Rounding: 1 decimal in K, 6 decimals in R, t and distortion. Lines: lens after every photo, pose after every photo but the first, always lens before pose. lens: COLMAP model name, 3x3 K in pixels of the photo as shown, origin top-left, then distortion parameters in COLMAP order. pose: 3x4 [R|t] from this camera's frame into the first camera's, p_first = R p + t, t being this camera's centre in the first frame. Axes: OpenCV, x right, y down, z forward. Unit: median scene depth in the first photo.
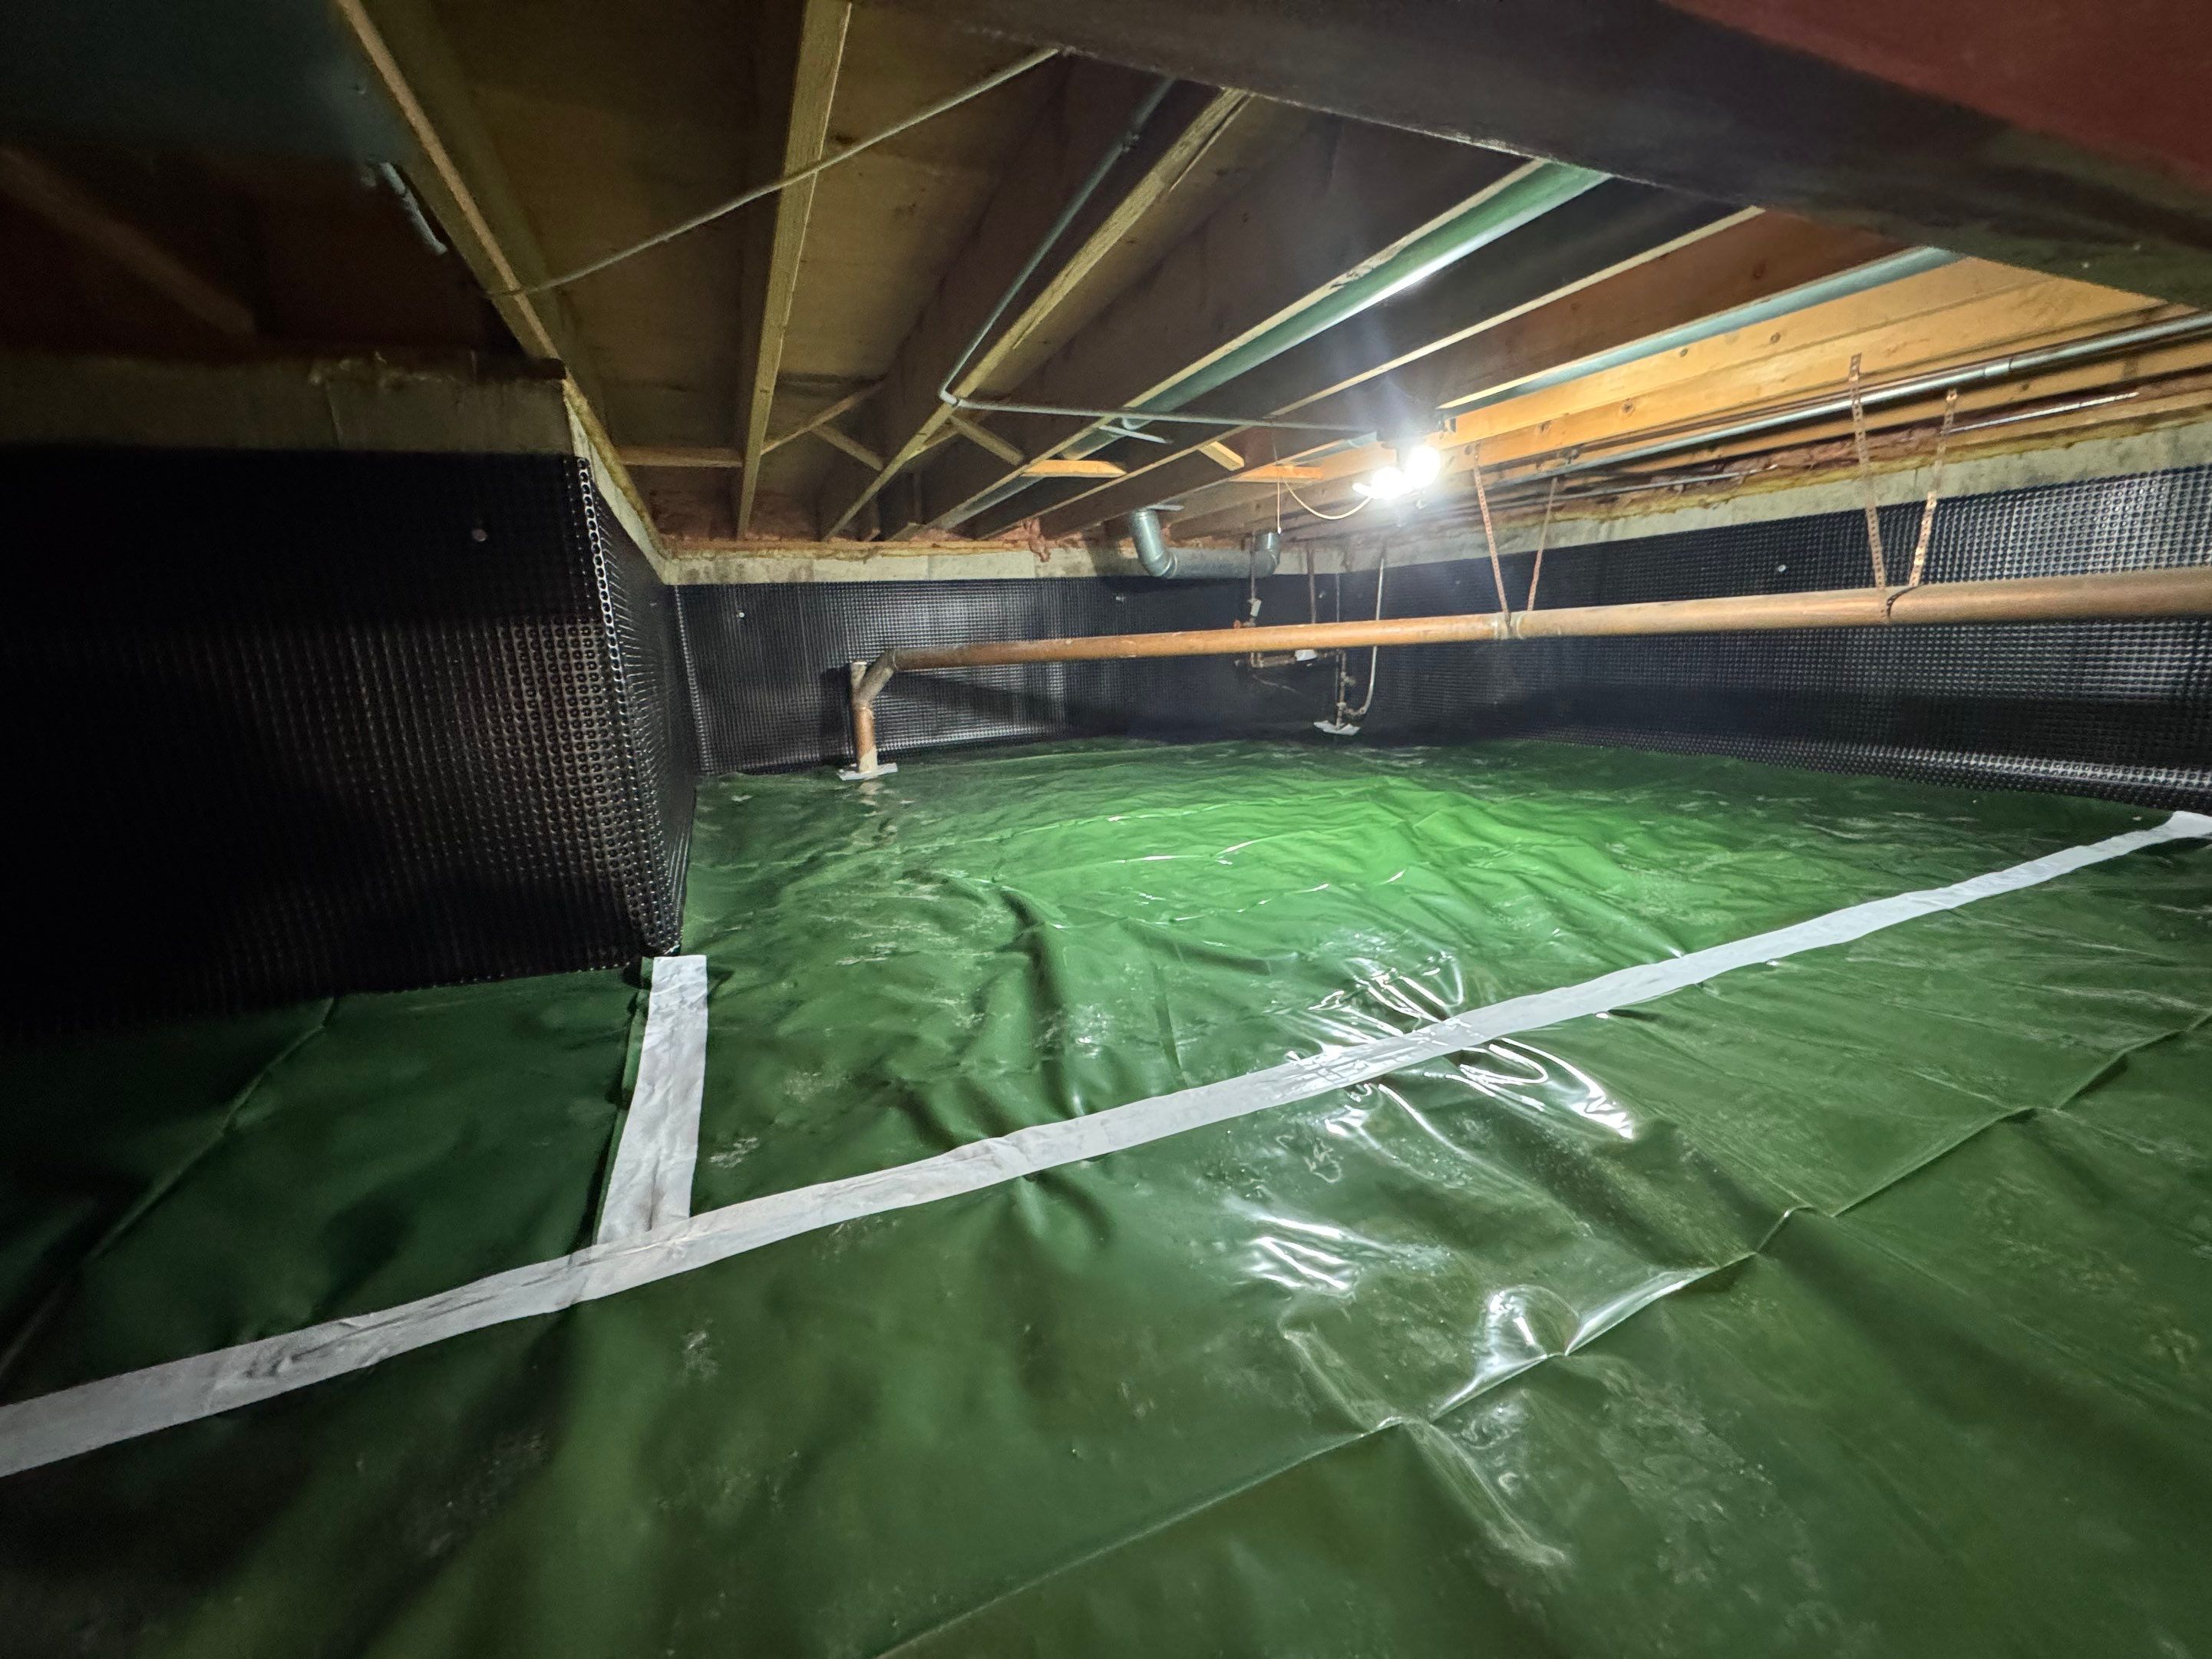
lens RADIAL K [[880.2, 0, 1107.4], [0, 880.2, 831.9], [0, 0, 1]] dist [-0.002528, 0.000215]
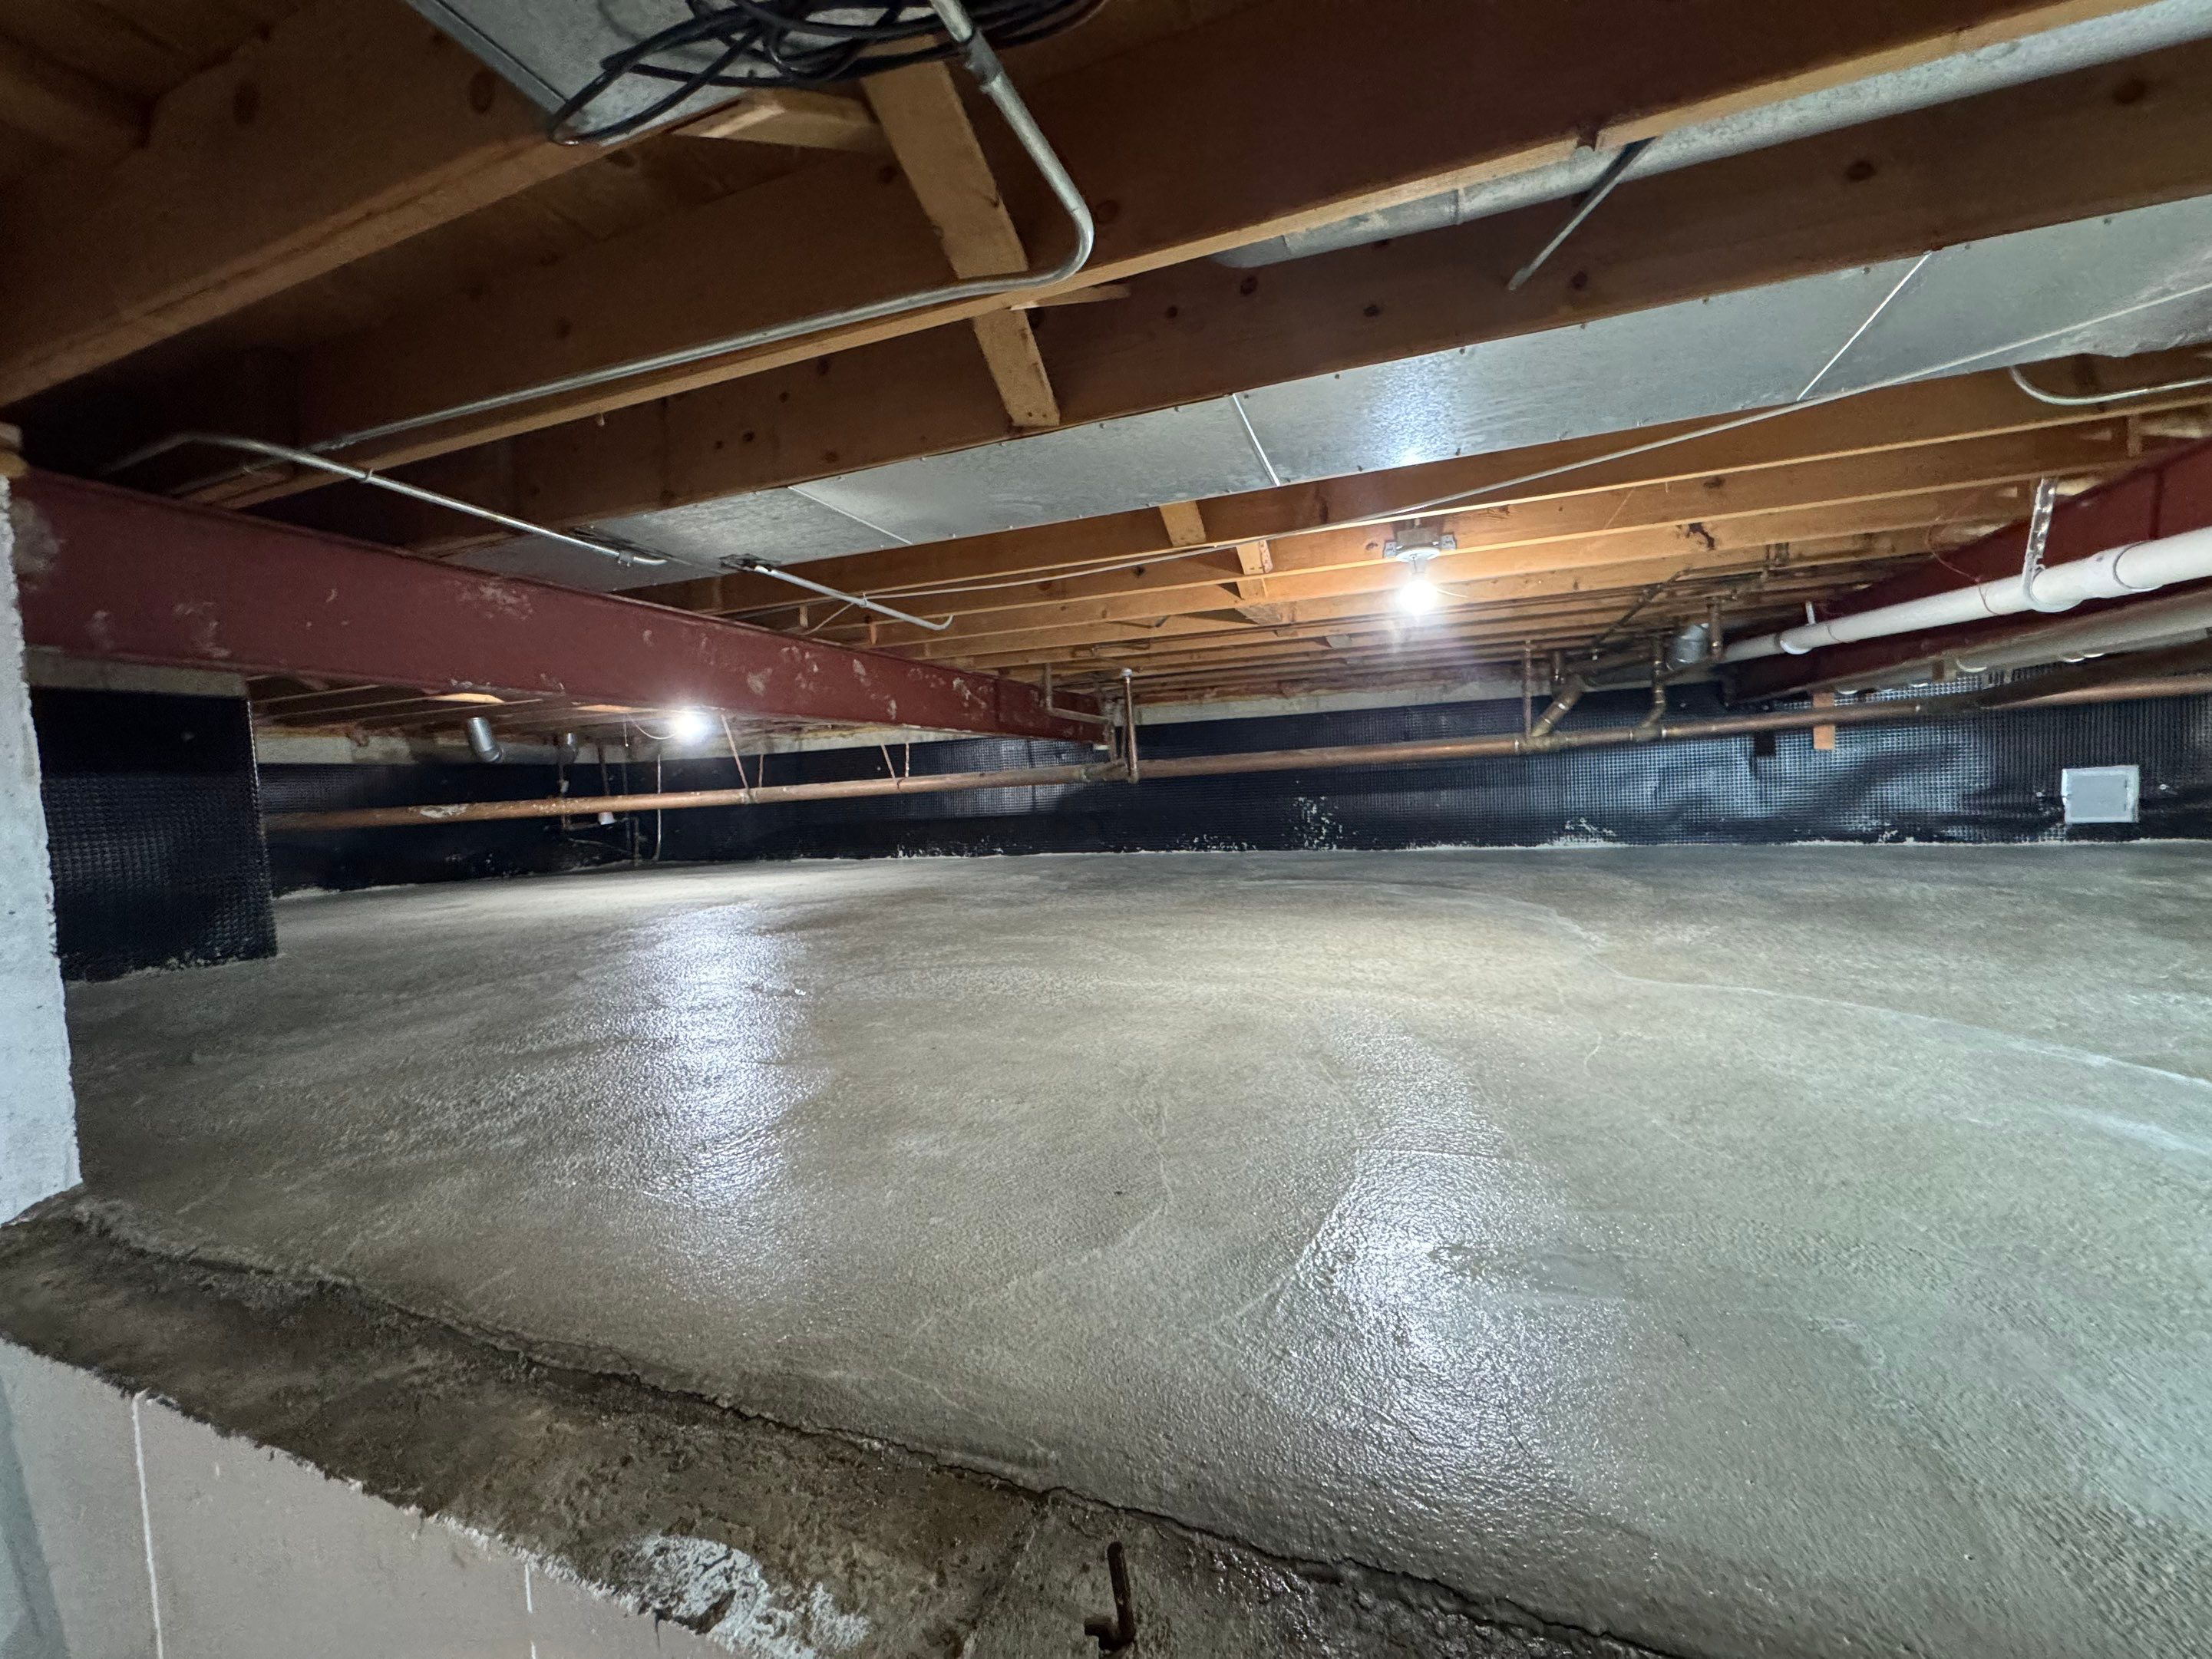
lens RADIAL K [[880.2, 0, 1109.4], [0, 880.2, 833.6], [0, 0, 1]] dist [-0.002528, 0.000215]
pose [[0.695713, -0.027710, 0.717785, -0.280346], [0.173075, 0.976283, -0.130064, 0.174430], [-0.697157, 0.214718, 0.684009, -0.627013]]
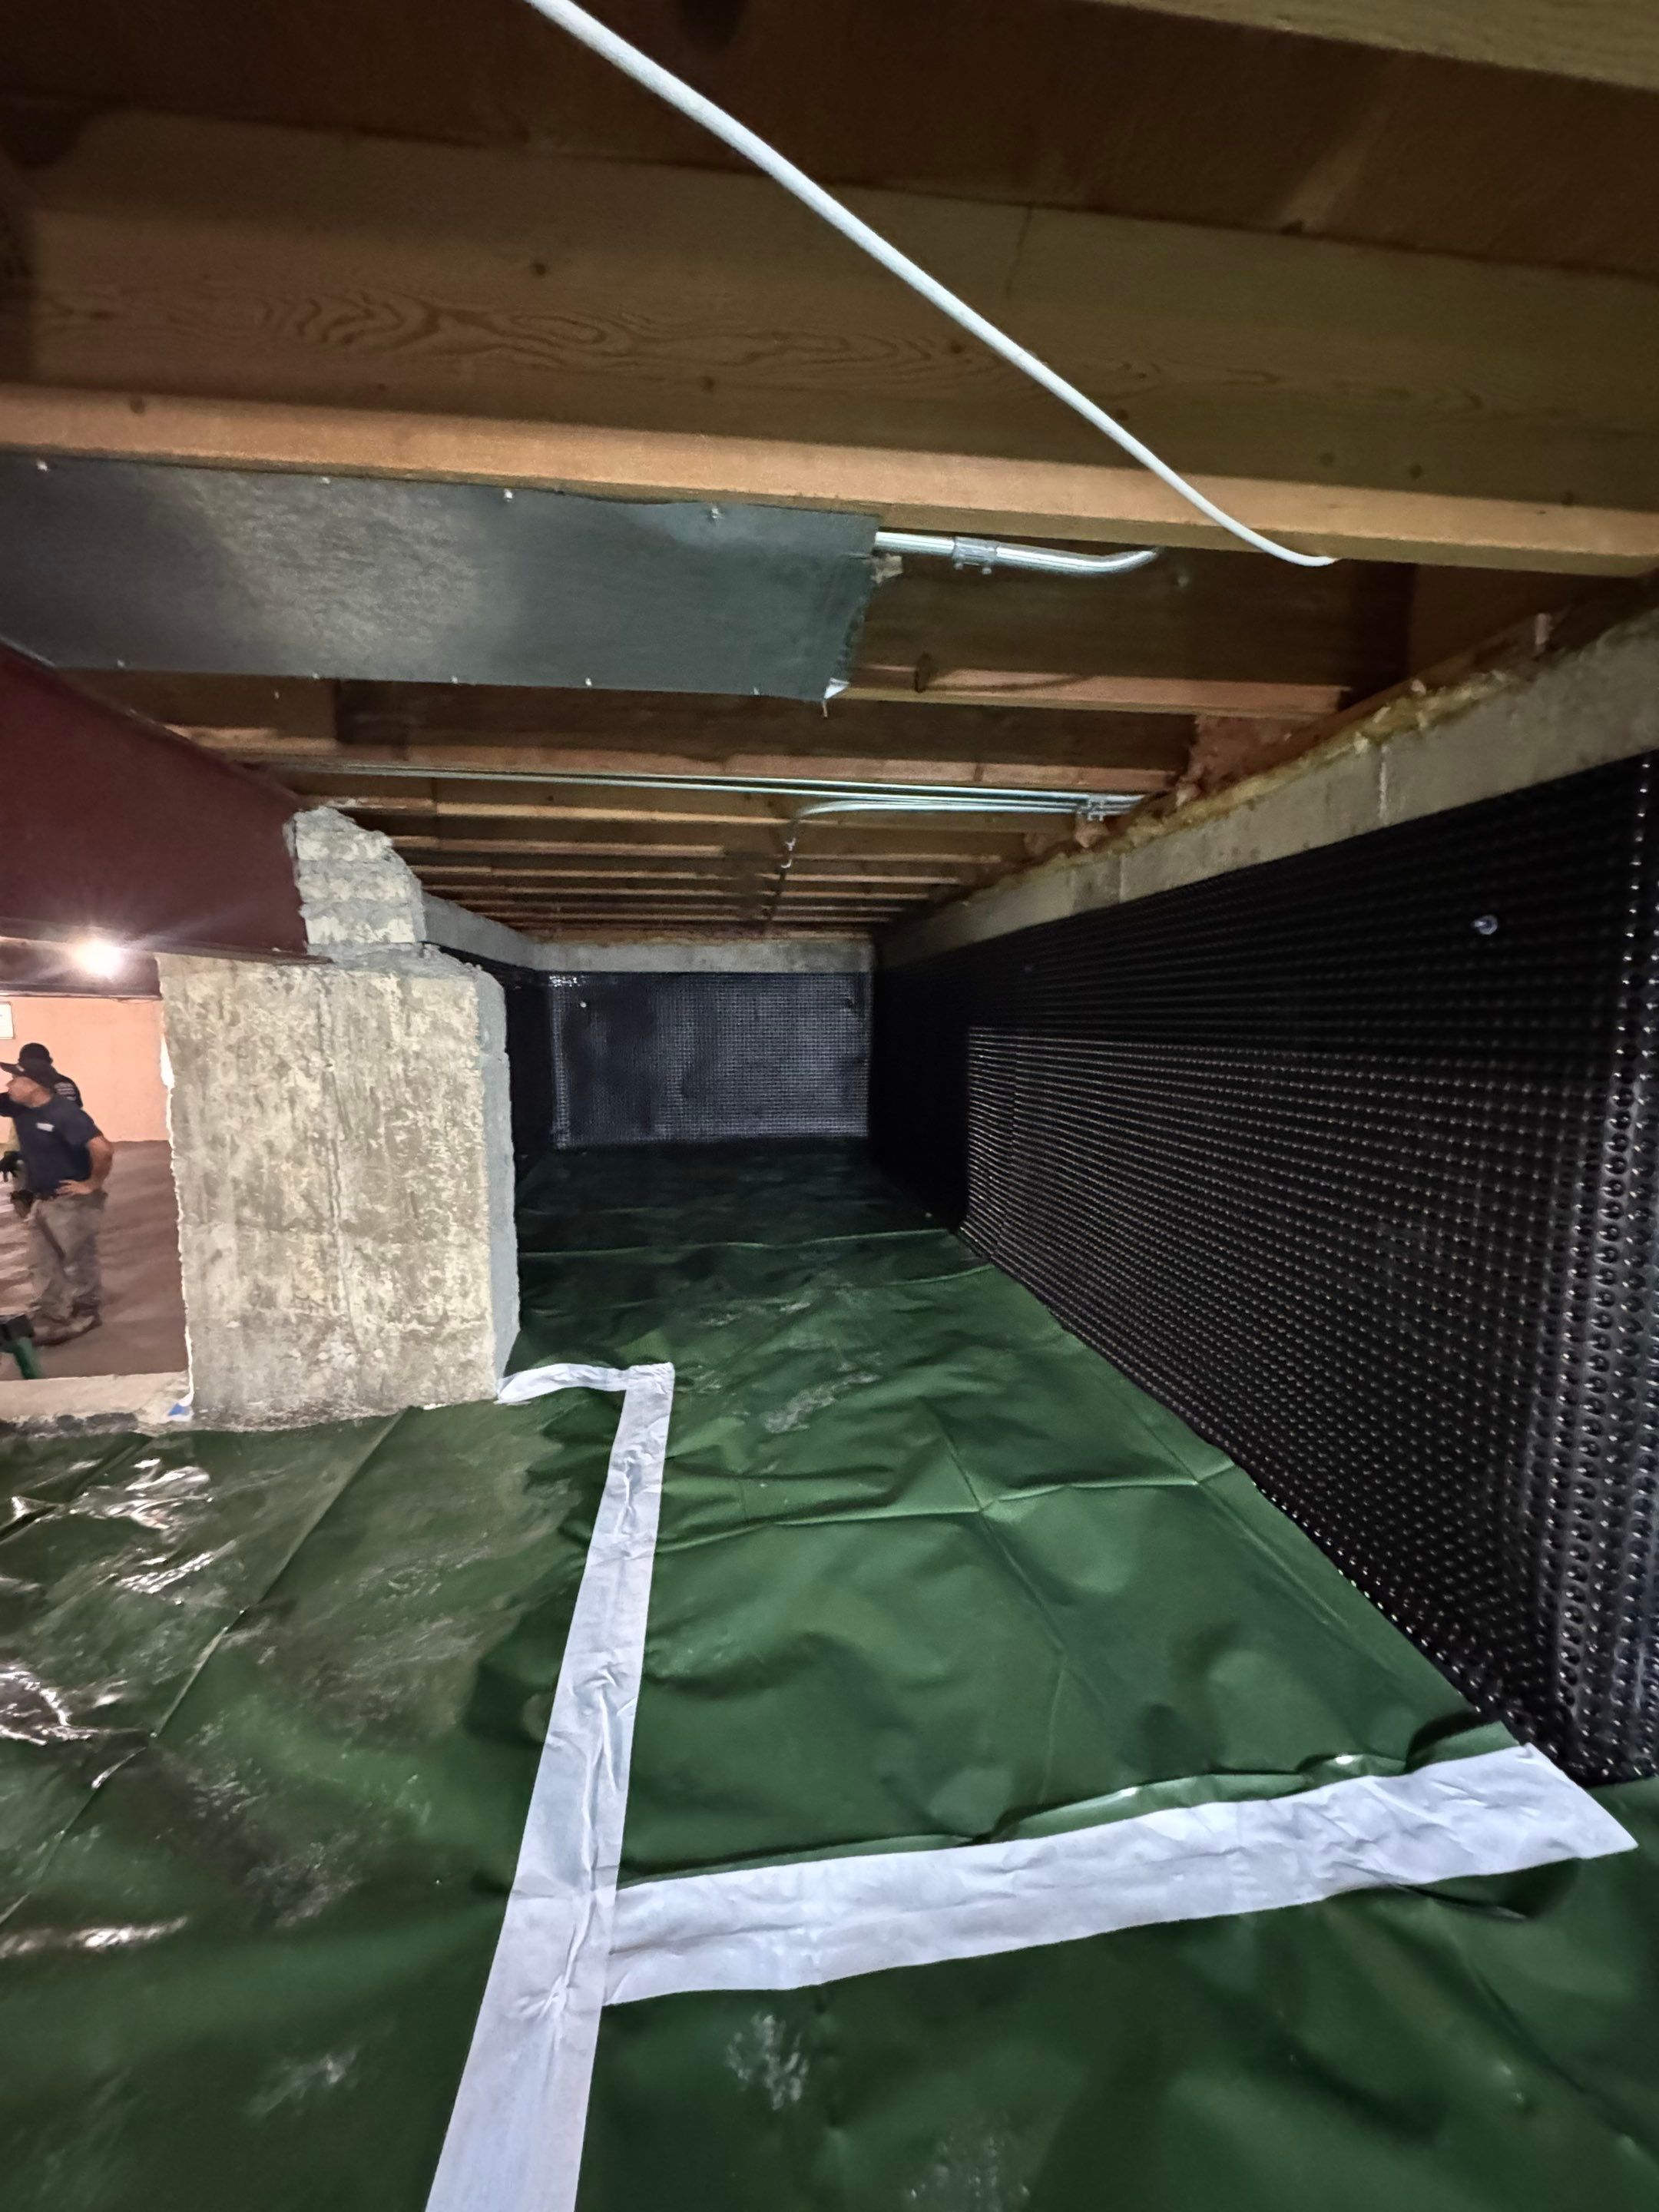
lens RADIAL K [[880.3, 0, 825.5], [0, 880.3, 1107.8], [0, 0, 1]] dist [-0.002528, 0.000215]
pose [[-0.274272, 0.145838, -0.950529, 0.004577], [-0.193398, 0.959874, 0.203076, -0.101105], [0.942004, 0.239528, -0.235062, 0.298600]]
